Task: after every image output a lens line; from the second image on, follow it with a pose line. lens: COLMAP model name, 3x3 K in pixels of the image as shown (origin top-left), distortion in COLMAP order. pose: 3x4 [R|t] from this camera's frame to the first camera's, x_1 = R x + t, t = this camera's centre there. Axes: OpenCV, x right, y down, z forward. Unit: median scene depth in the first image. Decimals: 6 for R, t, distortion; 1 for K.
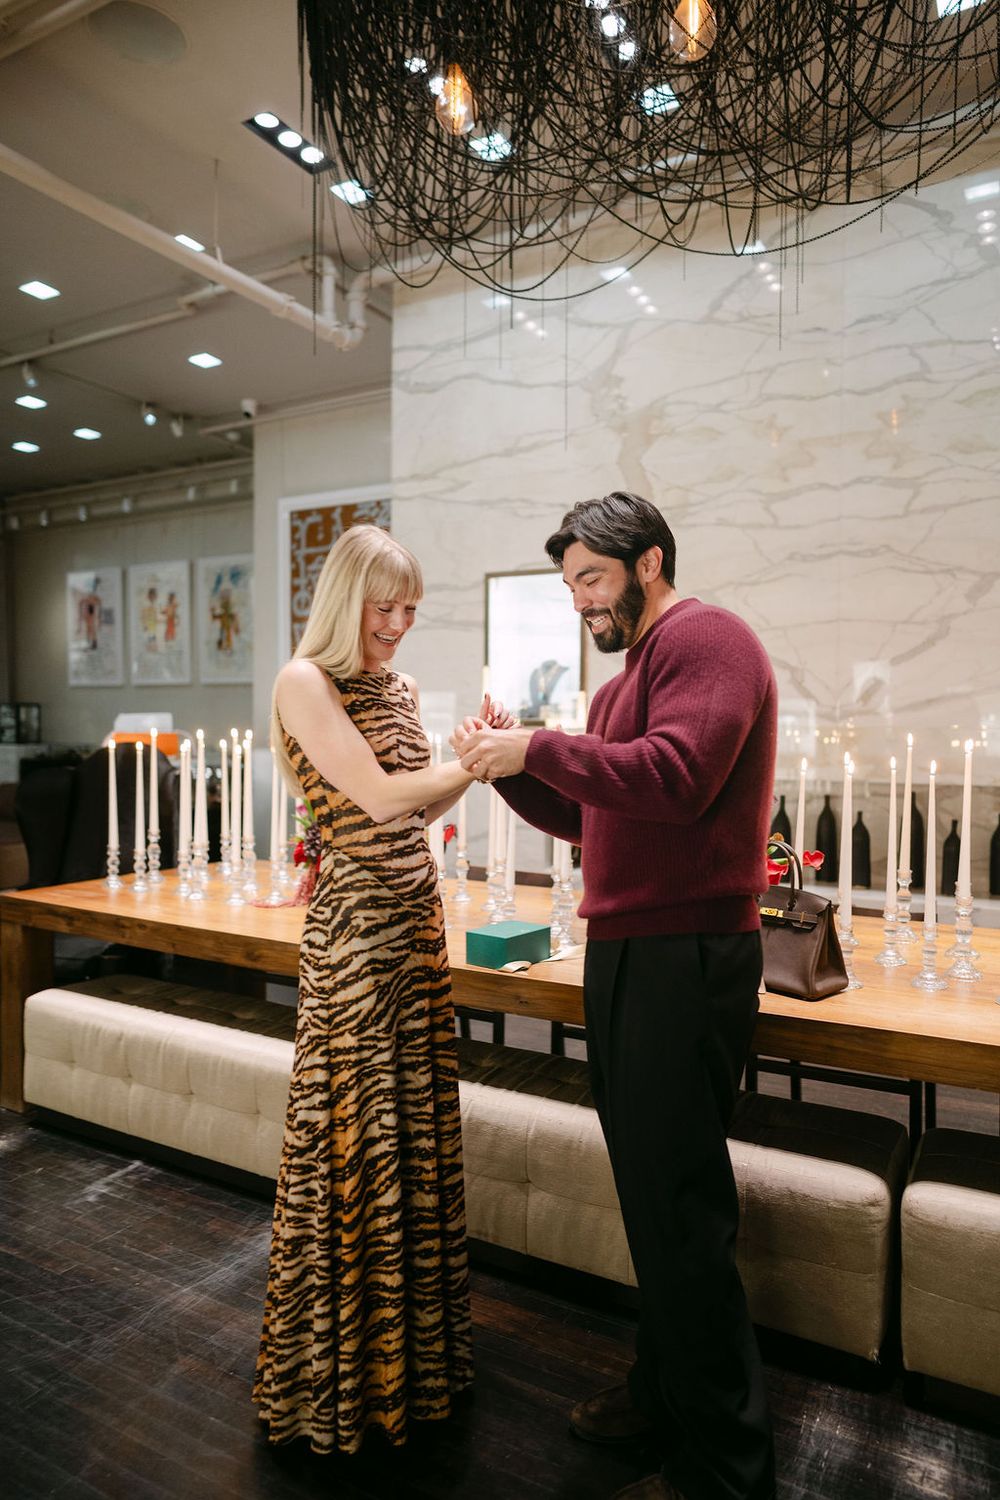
lens RADIAL K [[957.6, 0, 499.6], [0, 957.6, 751.8], [0, 0, 1]] dist [-0.038502, 0.020089]
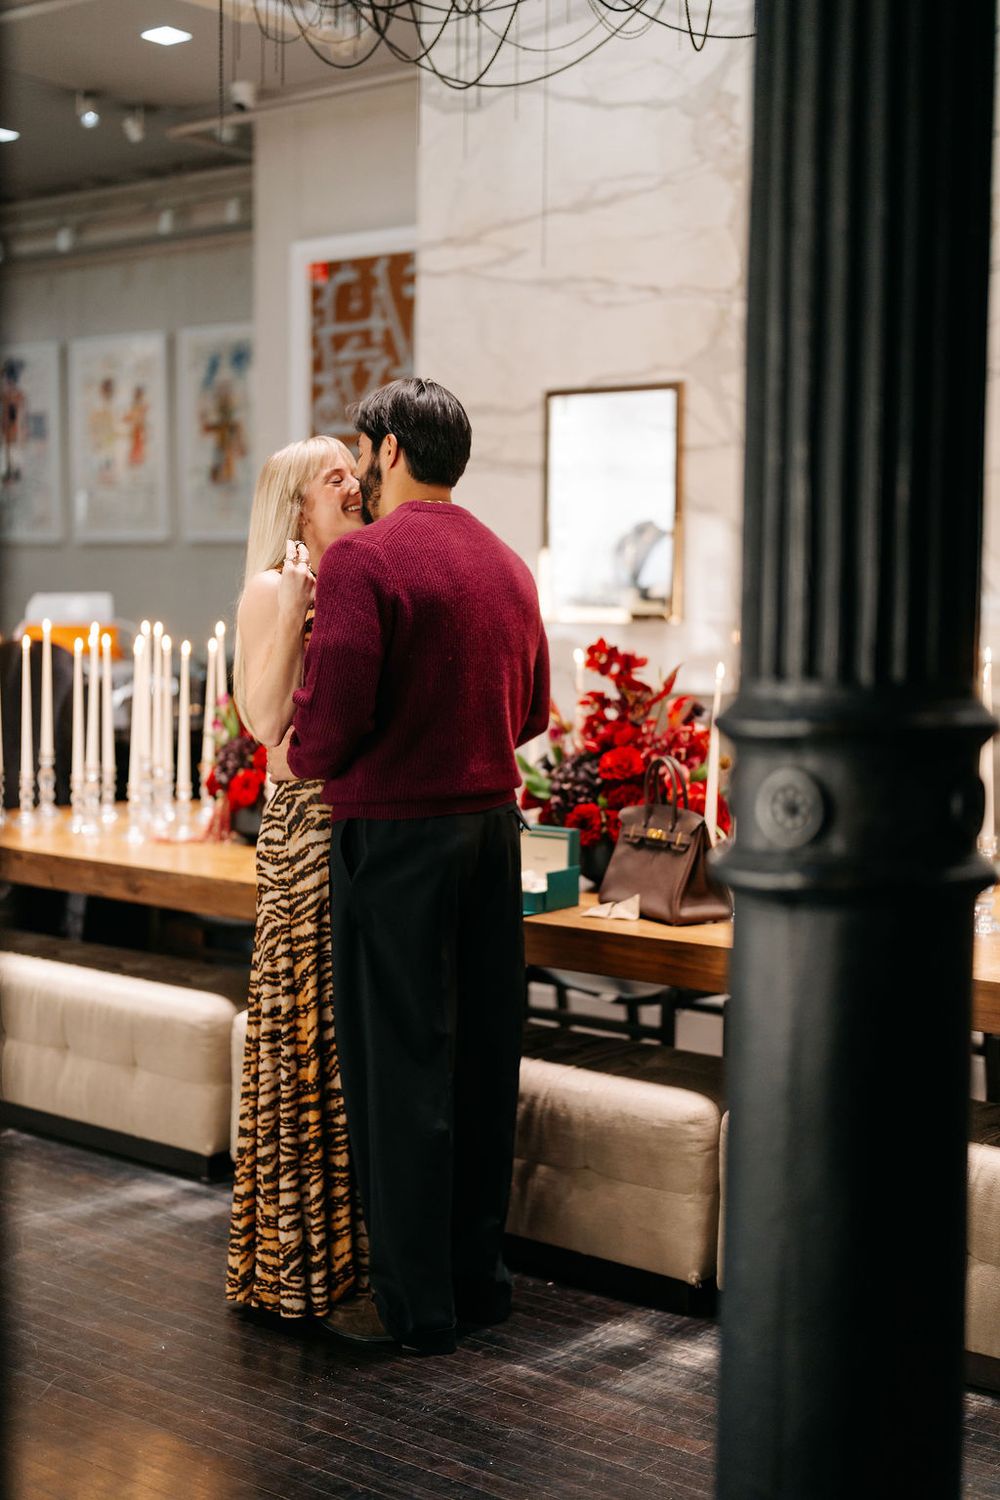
lens RADIAL K [[2150.9, 0, 577.9], [0, 2150.9, 744.3], [0, 0, 1]] dist [-0.014606, 0.000000]
pose [[0.985971, 0.016625, -0.166088, 0.208094], [-0.010412, 0.999215, 0.038210, 0.002121], [0.166593, -0.035945, 0.985370, -0.384950]]
